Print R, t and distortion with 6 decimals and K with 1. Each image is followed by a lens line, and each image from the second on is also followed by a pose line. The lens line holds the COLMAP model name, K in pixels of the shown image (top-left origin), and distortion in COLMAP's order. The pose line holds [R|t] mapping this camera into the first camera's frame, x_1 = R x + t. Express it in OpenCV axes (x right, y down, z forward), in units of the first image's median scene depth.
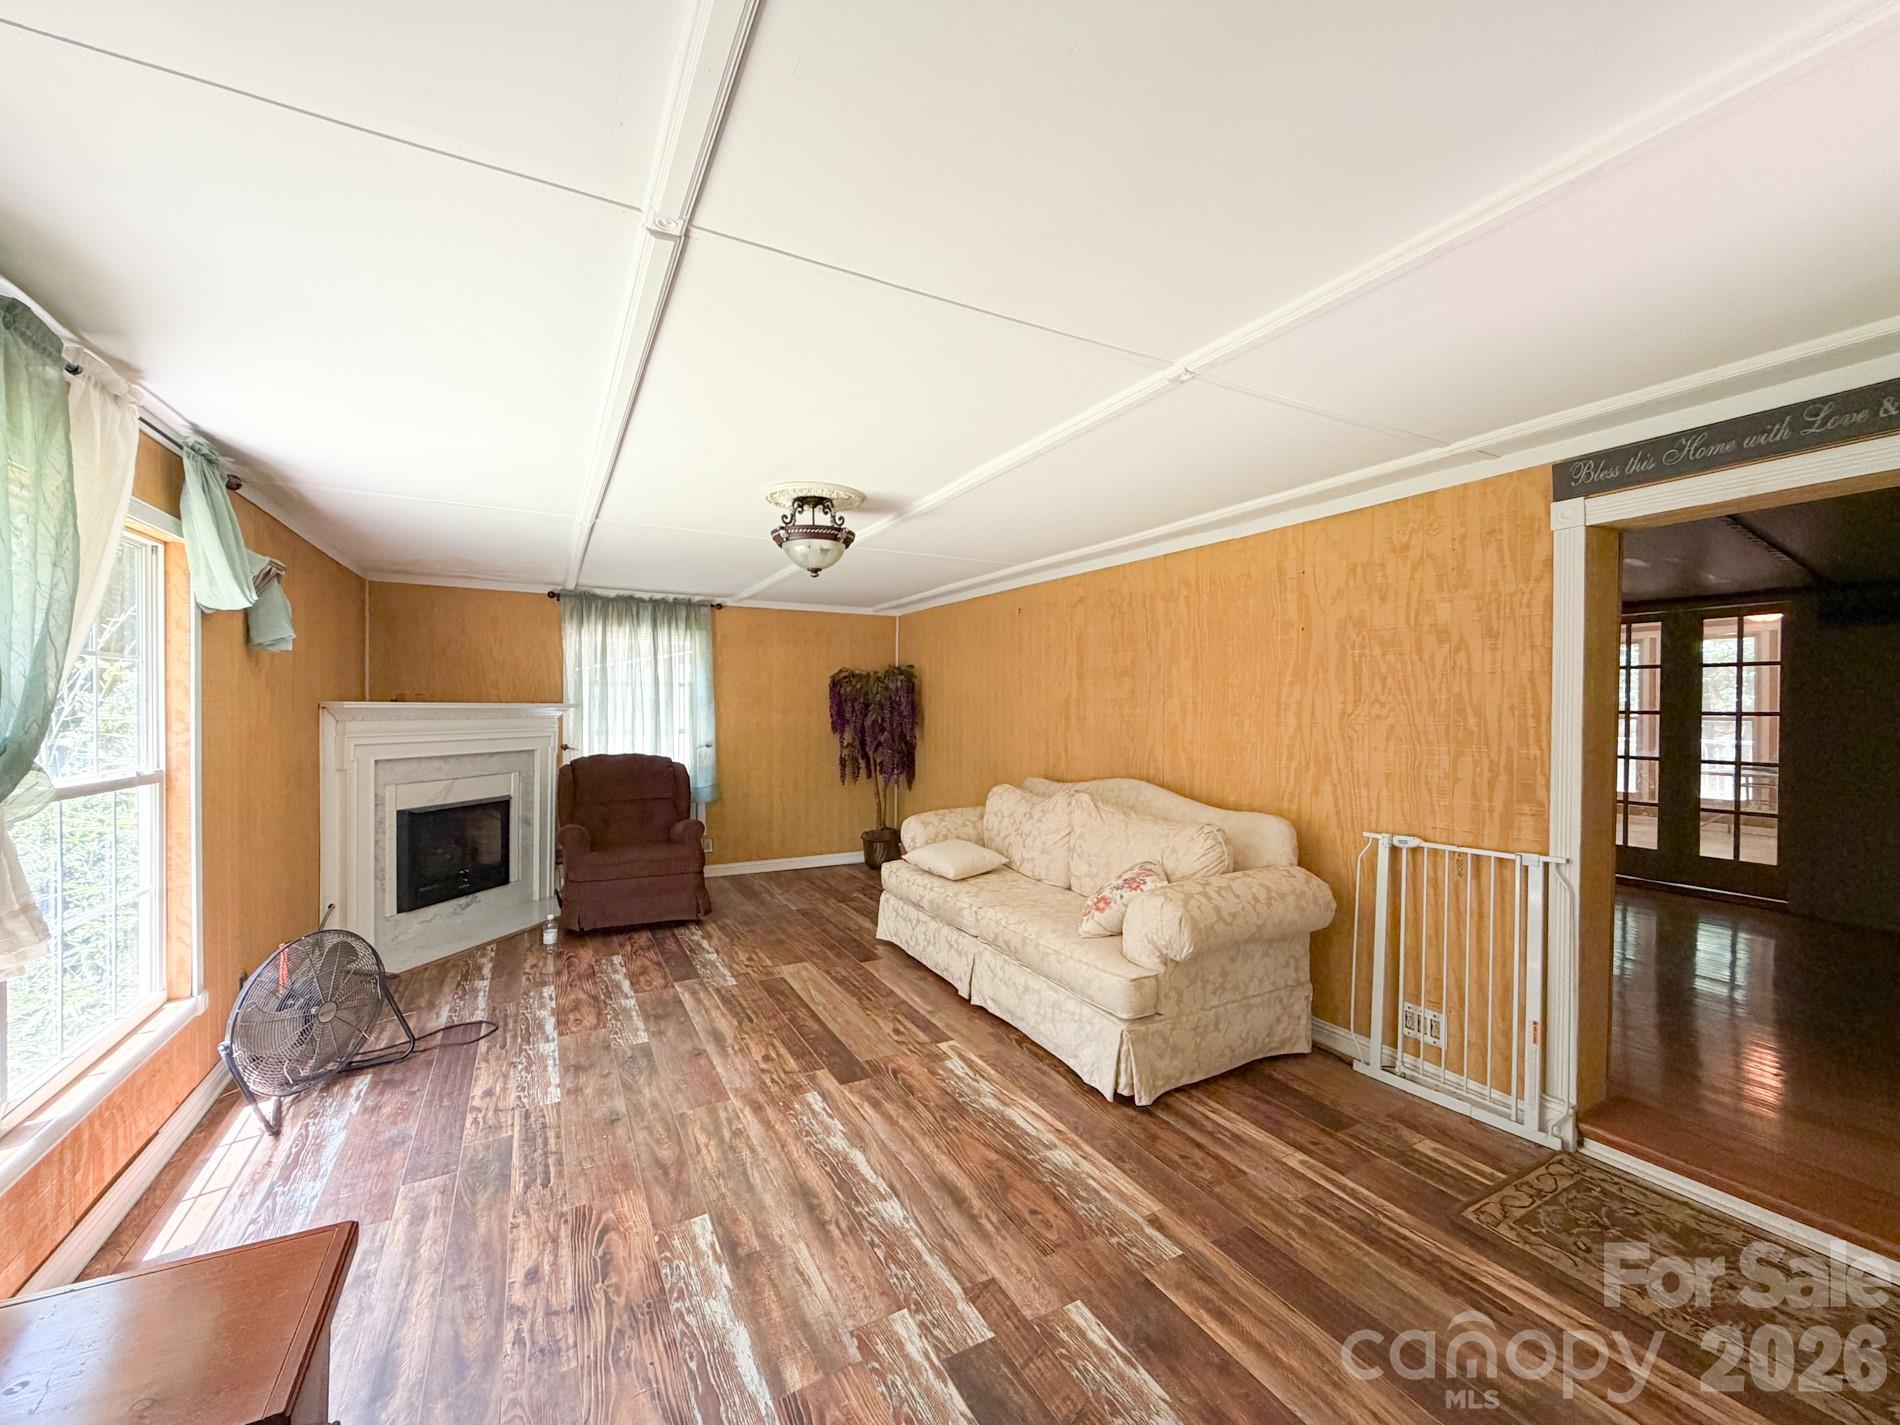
lens RADIAL K [[761.2, 0, 942.4], [0, 761.2, 714.8], [0, 0, 1]] dist [0.001971, 0.000132]
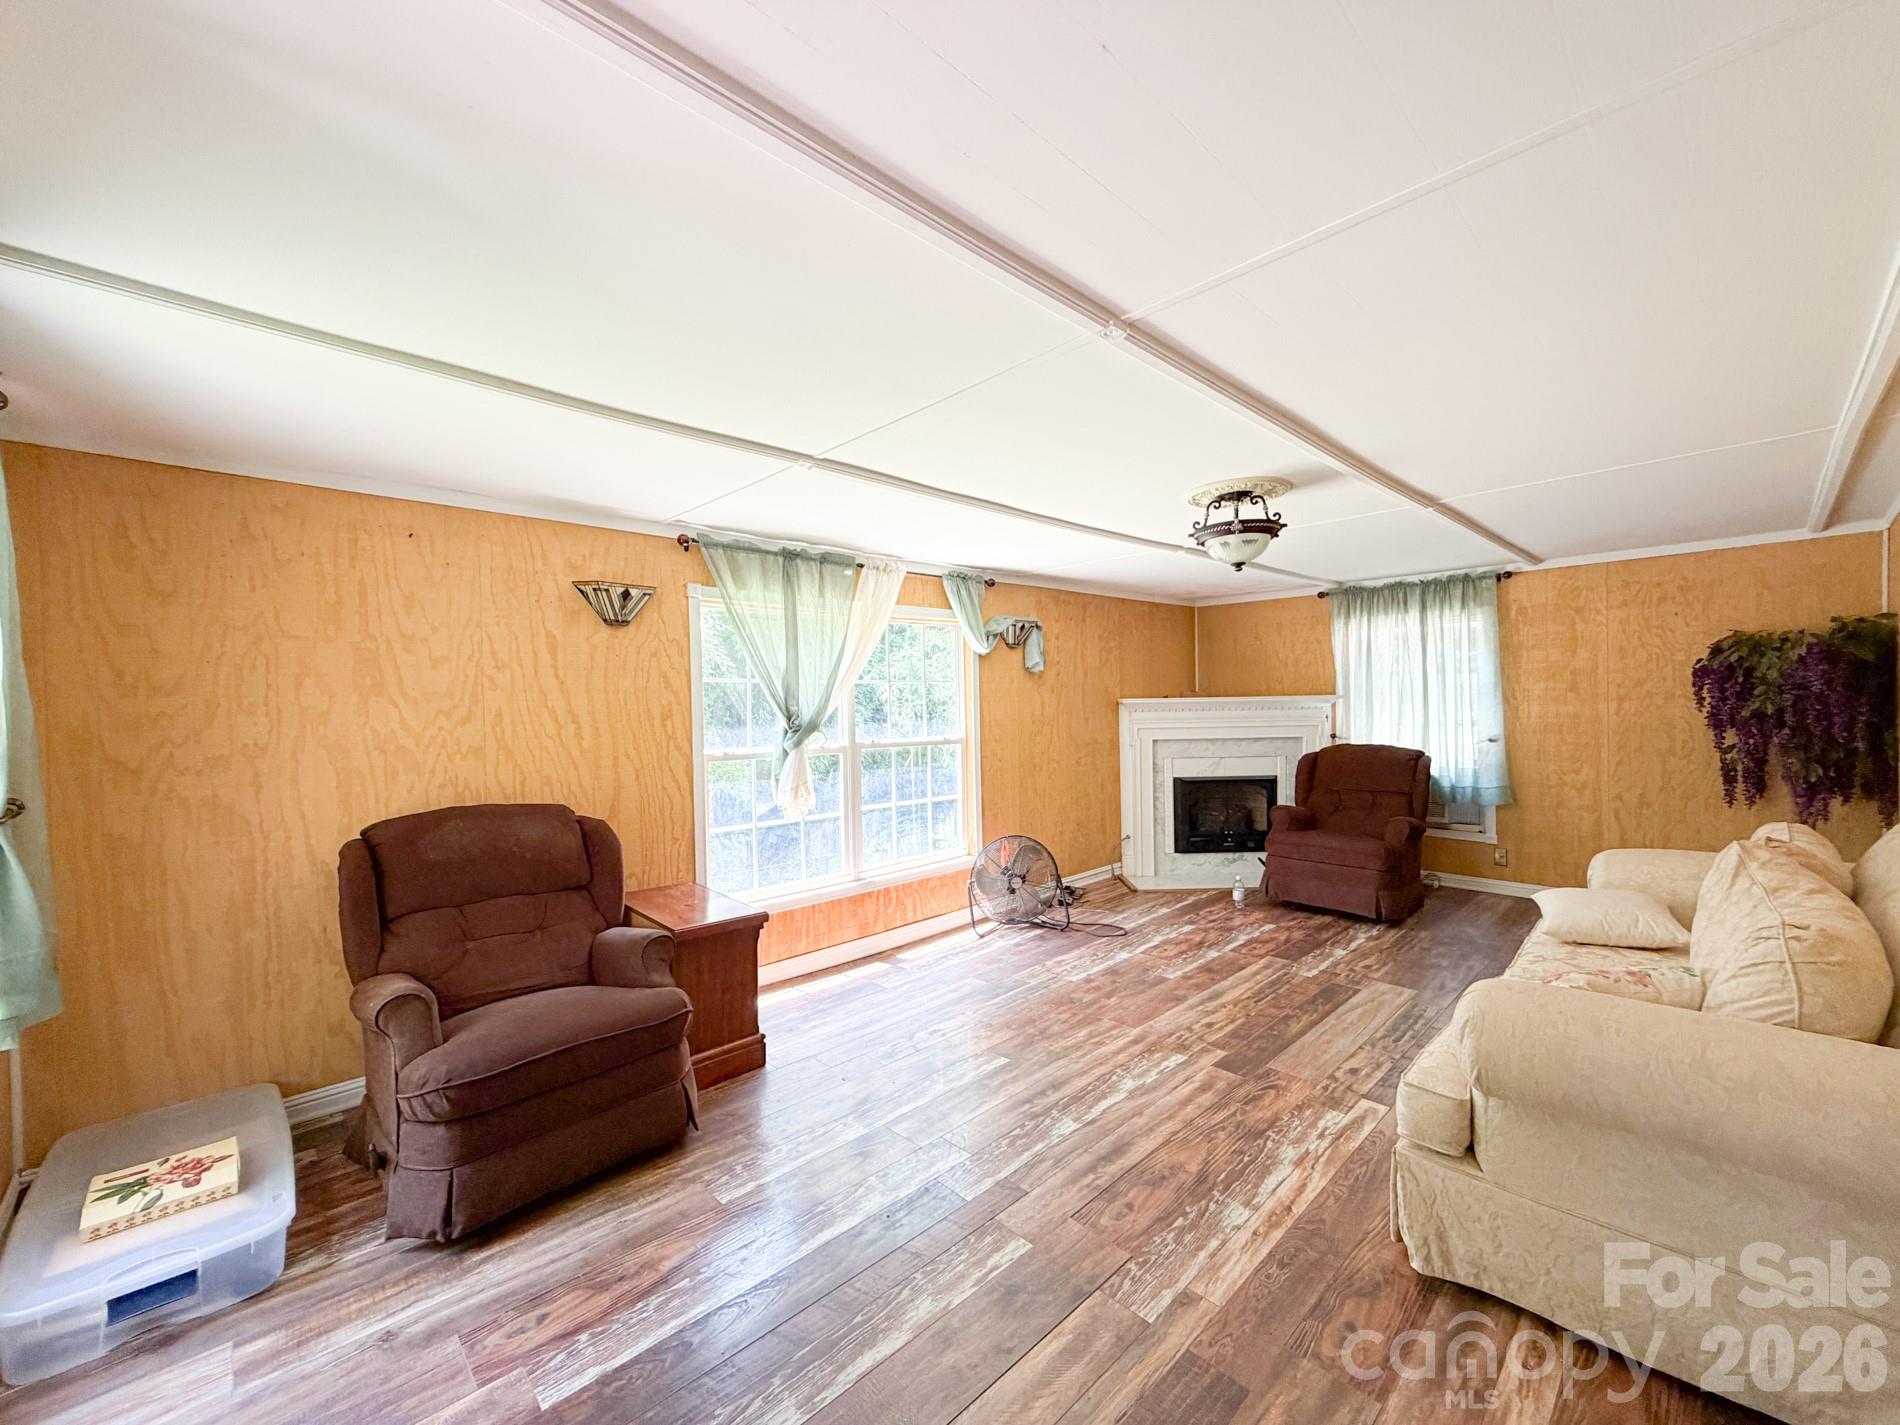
lens RADIAL K [[761.2, 0, 944.7], [0, 761.2, 711.0], [0, 0, 1]] dist [0.001971, 0.000132]
pose [[0.263567, -0.000492, -0.964641, 0.603335], [0.010519, 0.999942, 0.002364, -0.001057], [0.964584, -0.010770, 0.263557, 0.300739]]
